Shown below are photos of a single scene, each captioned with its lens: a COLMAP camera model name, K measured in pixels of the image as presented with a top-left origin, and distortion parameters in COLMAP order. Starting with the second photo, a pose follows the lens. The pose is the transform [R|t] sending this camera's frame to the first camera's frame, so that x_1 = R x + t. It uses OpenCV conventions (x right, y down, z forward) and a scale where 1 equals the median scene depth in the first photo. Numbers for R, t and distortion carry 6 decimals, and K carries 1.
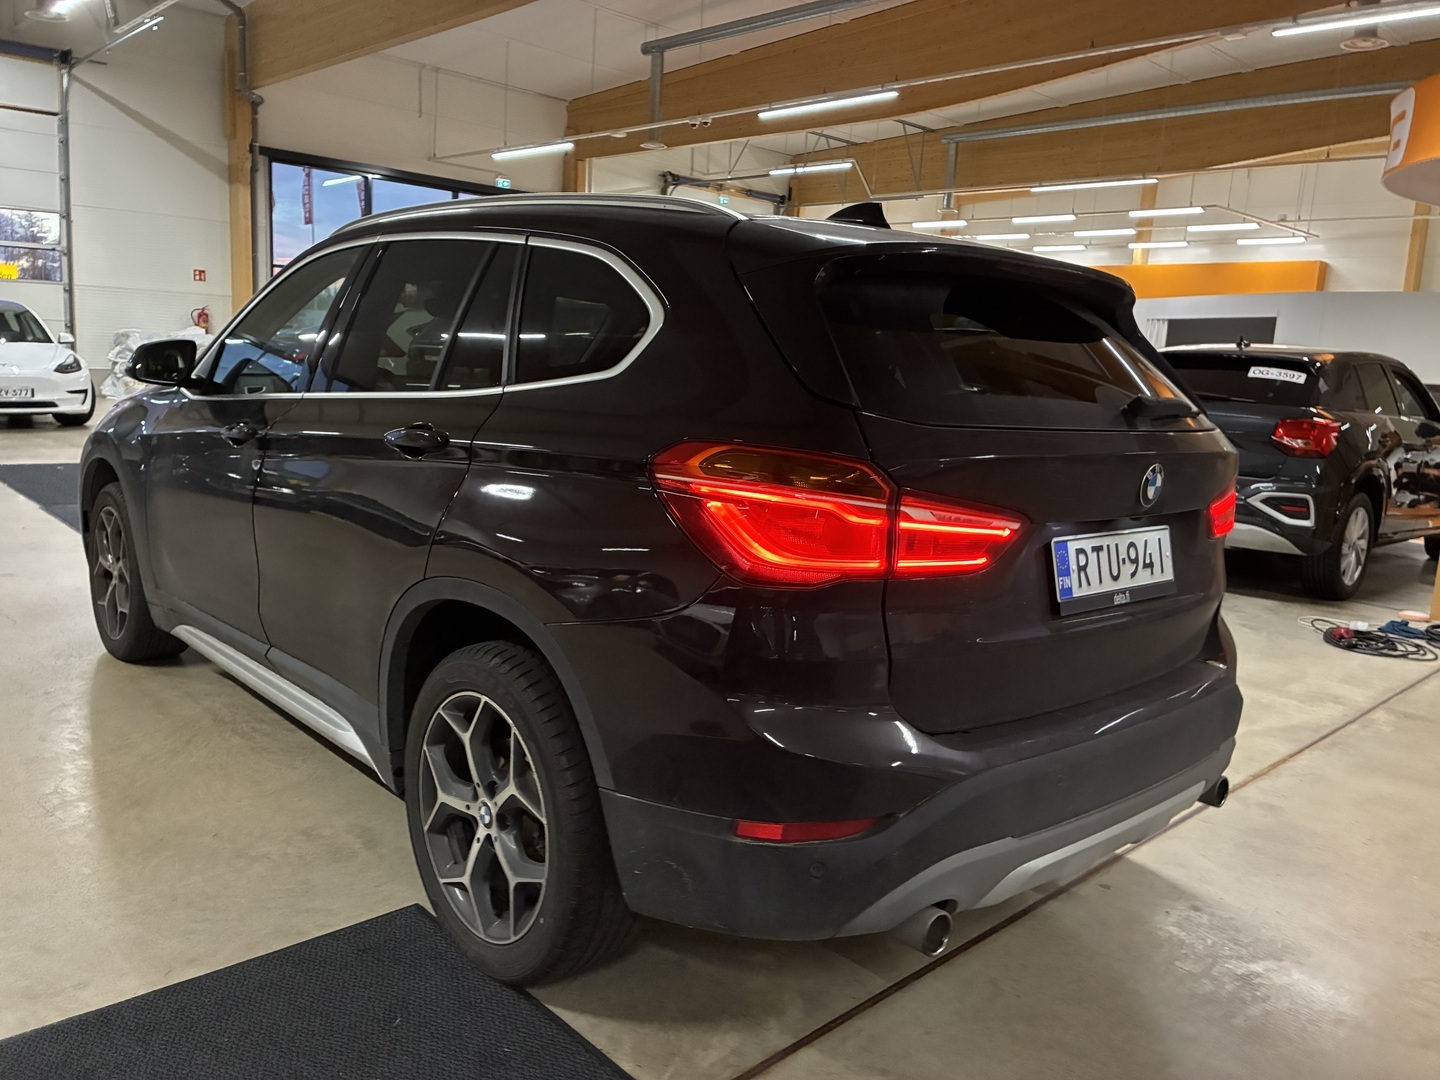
lens RADIAL K [[1093.1, 0, 722.0], [0, 1093.1, 555.7], [0, 0, 1]] dist [0.041742, -0.055175]
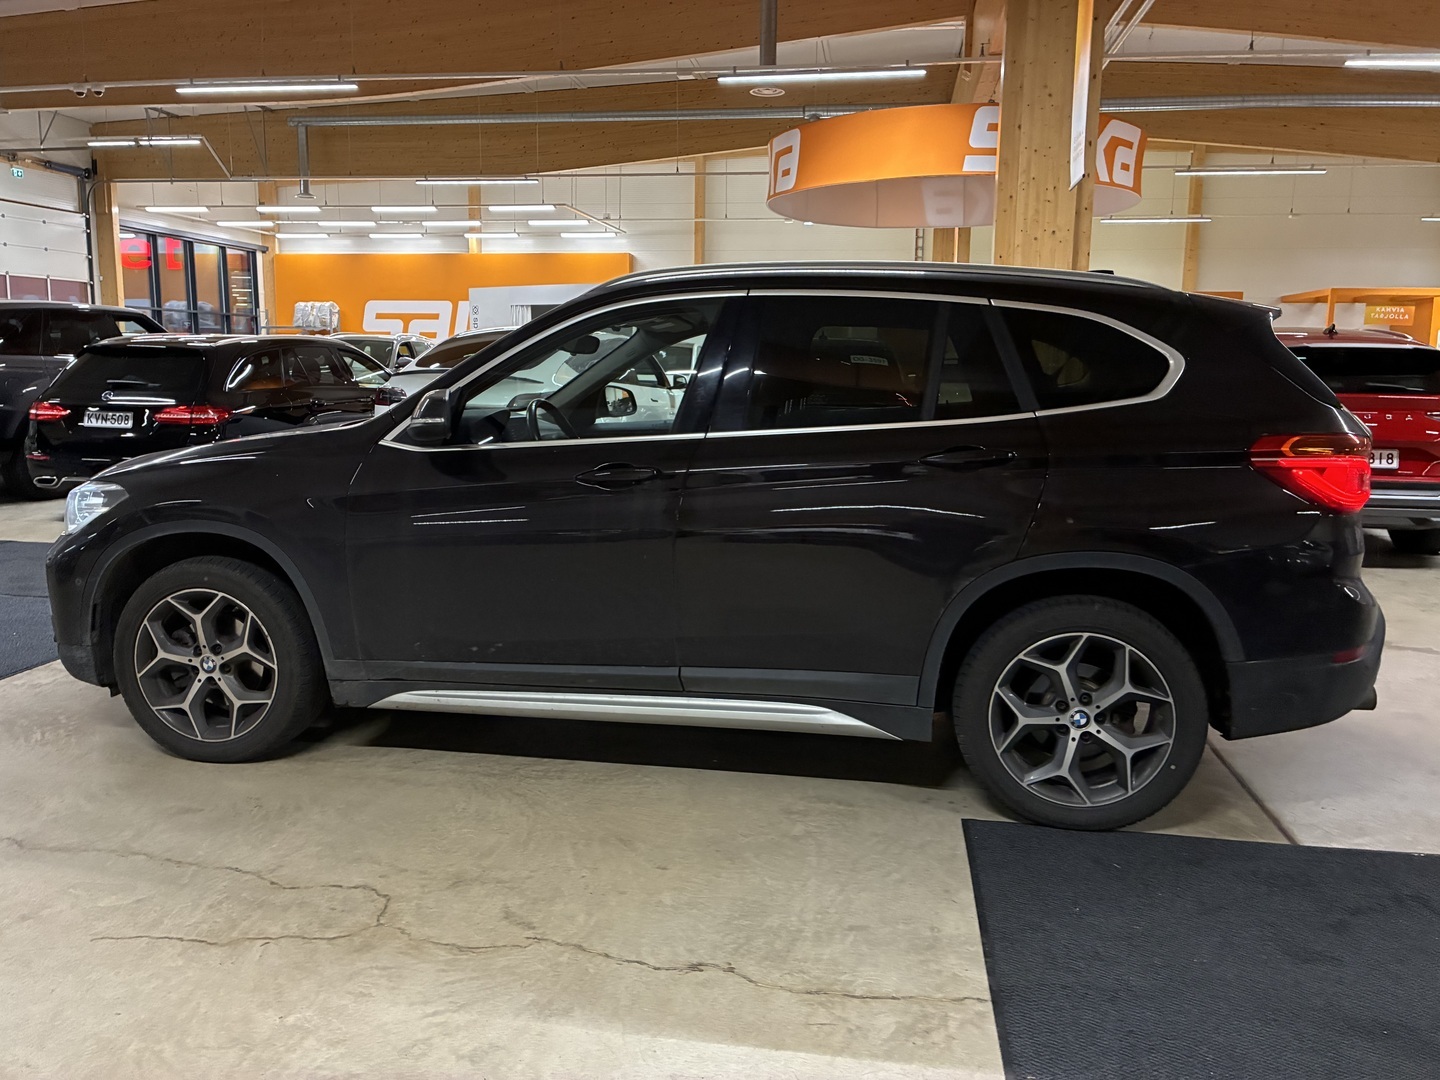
lens RADIAL K [[1093.1, 0, 722.0], [0, 1093.1, 555.7], [0, 0, 1]] dist [0.041742, -0.055175]
pose [[0.789547, -0.154495, 0.593925, -0.835917], [0.143940, 0.987416, 0.065502, -0.076556], [-0.596571, 0.033773, 0.801850, 0.089024]]
